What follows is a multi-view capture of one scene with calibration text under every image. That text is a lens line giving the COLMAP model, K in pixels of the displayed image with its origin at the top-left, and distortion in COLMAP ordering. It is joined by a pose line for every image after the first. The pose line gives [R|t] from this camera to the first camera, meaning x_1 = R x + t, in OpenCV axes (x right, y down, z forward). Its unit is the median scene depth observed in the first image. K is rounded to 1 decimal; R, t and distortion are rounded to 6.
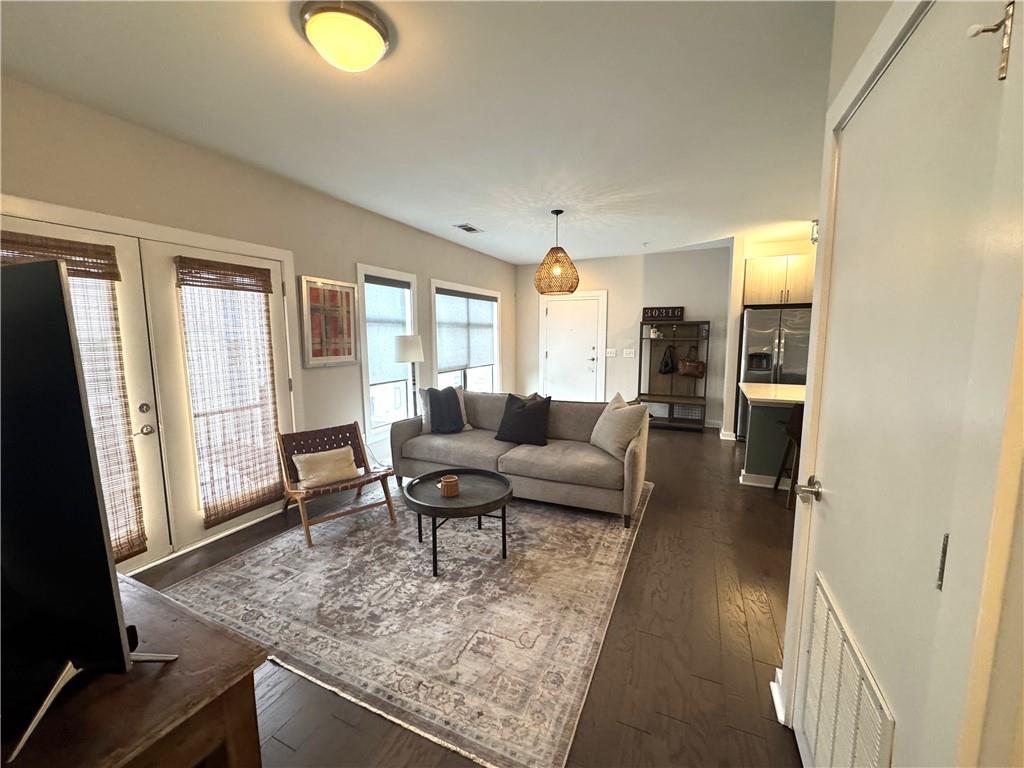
lens RADIAL K [[403.7, 0, 515.5], [0, 403.7, 376.0], [0, 0, 1]] dist [-0.007508, 0.000827]
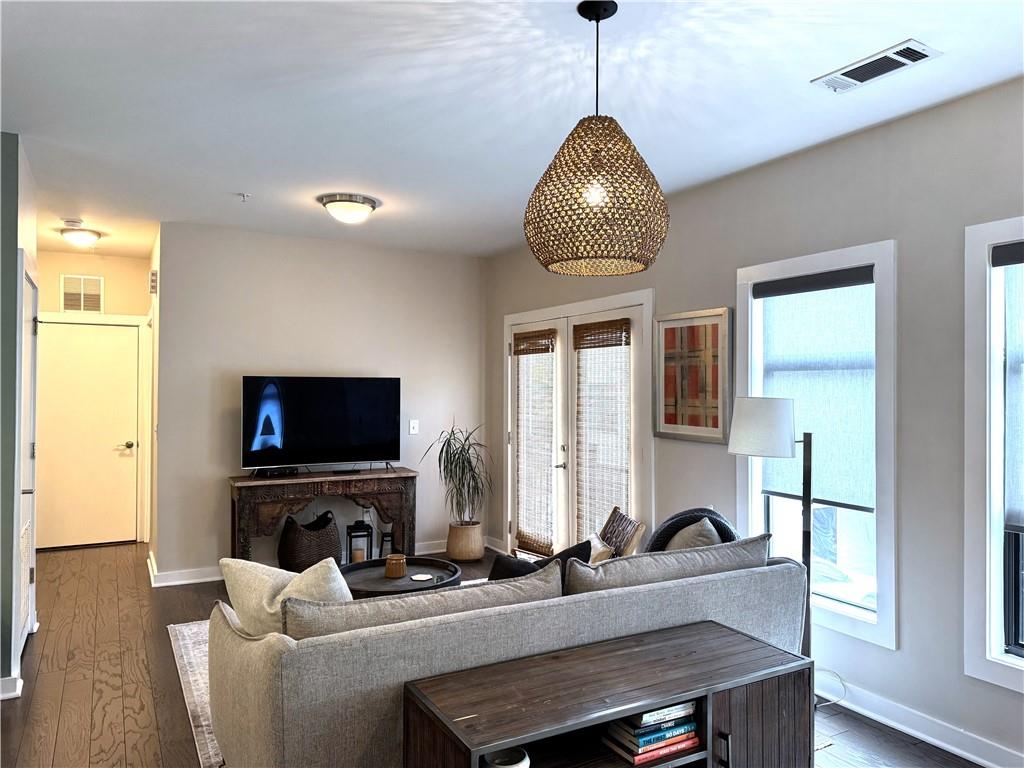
lens RADIAL K [[707.4, 0, 516.9], [0, 707.4, 384.6], [0, 0, 1]] dist [0.035485, -0.018273]
pose [[-0.591181, -0.005165, -0.806523, 0.620908], [-0.089845, 0.994178, 0.059490, -0.154072], [0.801519, 0.107631, -0.588202, 1.397802]]
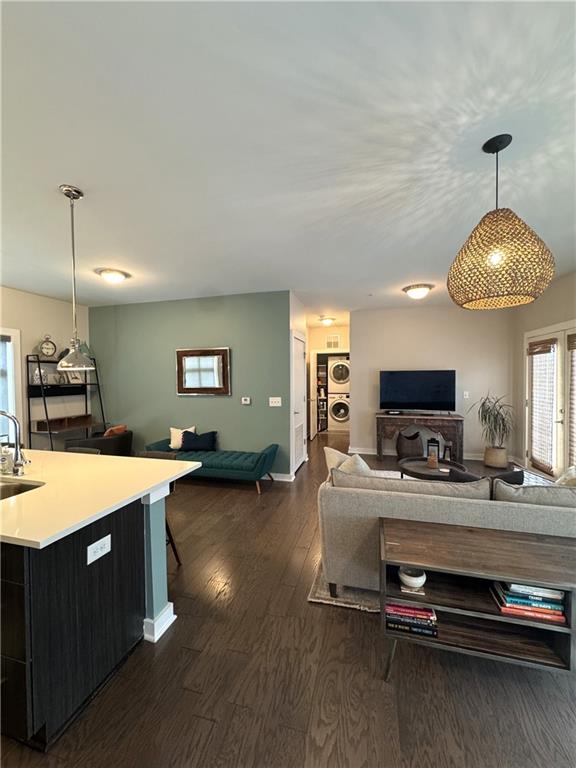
lens RADIAL K [[302.8, 0, 289.0], [0, 302.8, 383.5], [0, 0, 1]] dist [-0.007508, 0.000827]
pose [[-0.986577, 0.016809, -0.162427, 0.456458], [-0.005173, 0.990971, 0.133974, -0.168569], [0.163212, 0.133016, -0.977583, 1.459425]]
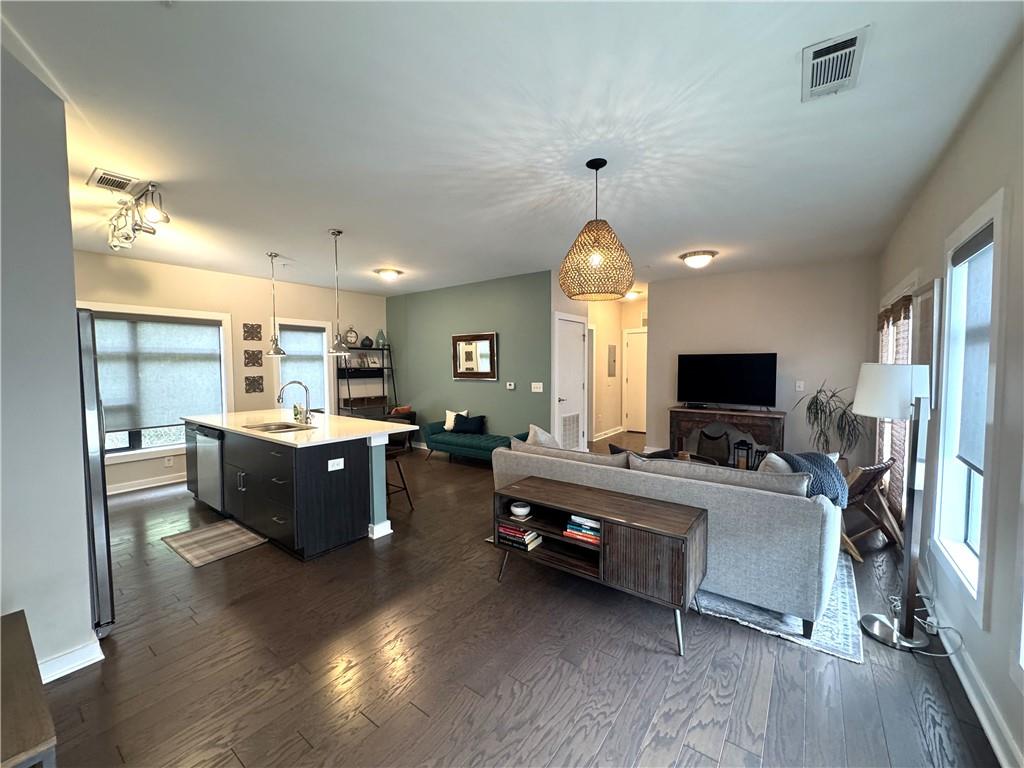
lens RADIAL K [[403.7, 0, 513.5], [0, 403.7, 382.7], [0, 0, 1]] dist [-0.007508, 0.000827]
pose [[-0.978284, 0.000515, 0.207267, 0.106821], [0.032874, 0.987725, 0.152706, -0.190125], [-0.204645, 0.156204, -0.966292, 1.775457]]
